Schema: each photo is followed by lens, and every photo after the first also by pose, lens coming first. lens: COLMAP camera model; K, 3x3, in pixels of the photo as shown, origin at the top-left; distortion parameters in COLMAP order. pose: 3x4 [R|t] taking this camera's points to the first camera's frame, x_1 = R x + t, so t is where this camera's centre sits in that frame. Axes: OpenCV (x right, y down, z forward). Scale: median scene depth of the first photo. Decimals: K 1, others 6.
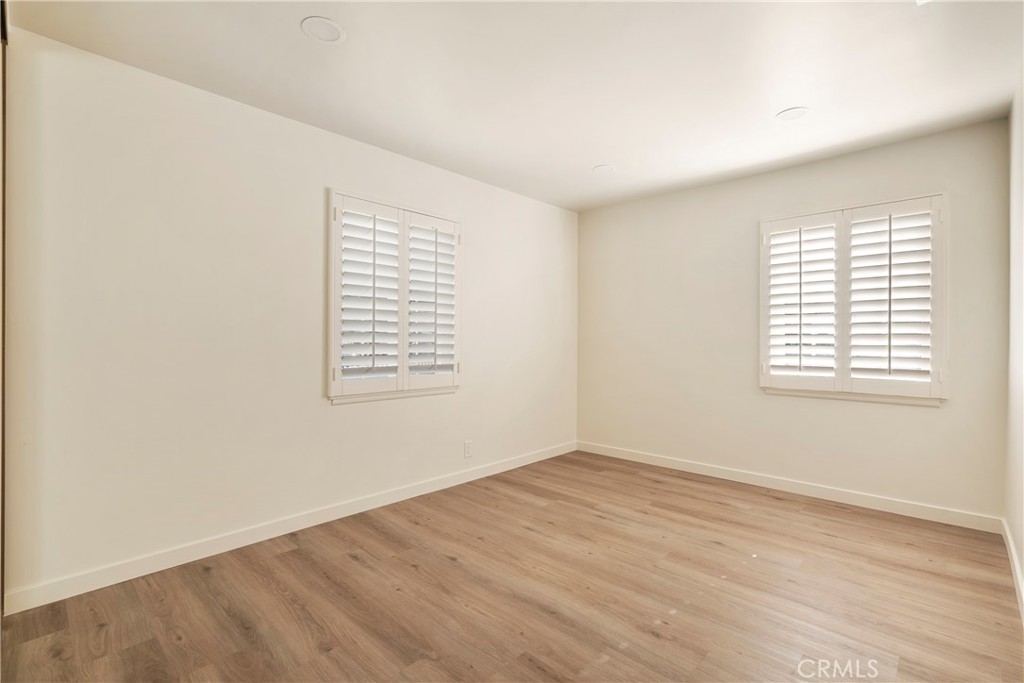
lens RADIAL K [[470.0, 0, 512.6], [0, 470.0, 340.7], [0, 0, 1]] dist [-0.004809, 0.002138]
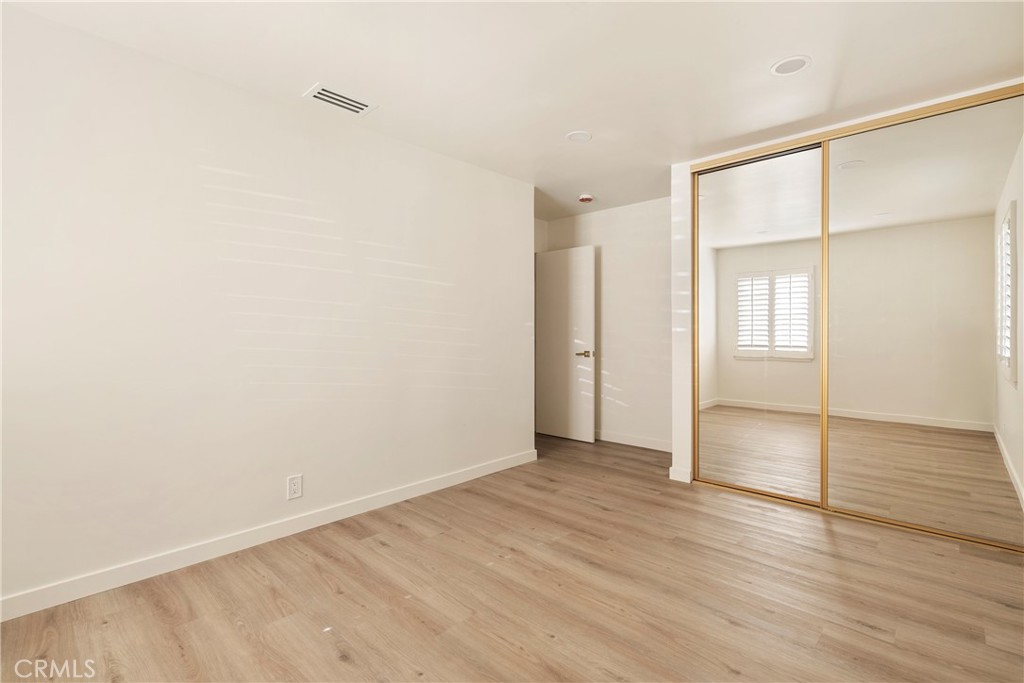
lens RADIAL K [[470.0, 0, 511.4], [0, 470.0, 338.1], [0, 0, 1]] dist [-0.004809, 0.002138]
pose [[-0.999979, 0.001384, -0.006294, 0.269163], [0.001335, 0.999969, 0.007808, 0.001992], [0.006304, 0.007799, -0.999950, 1.995422]]
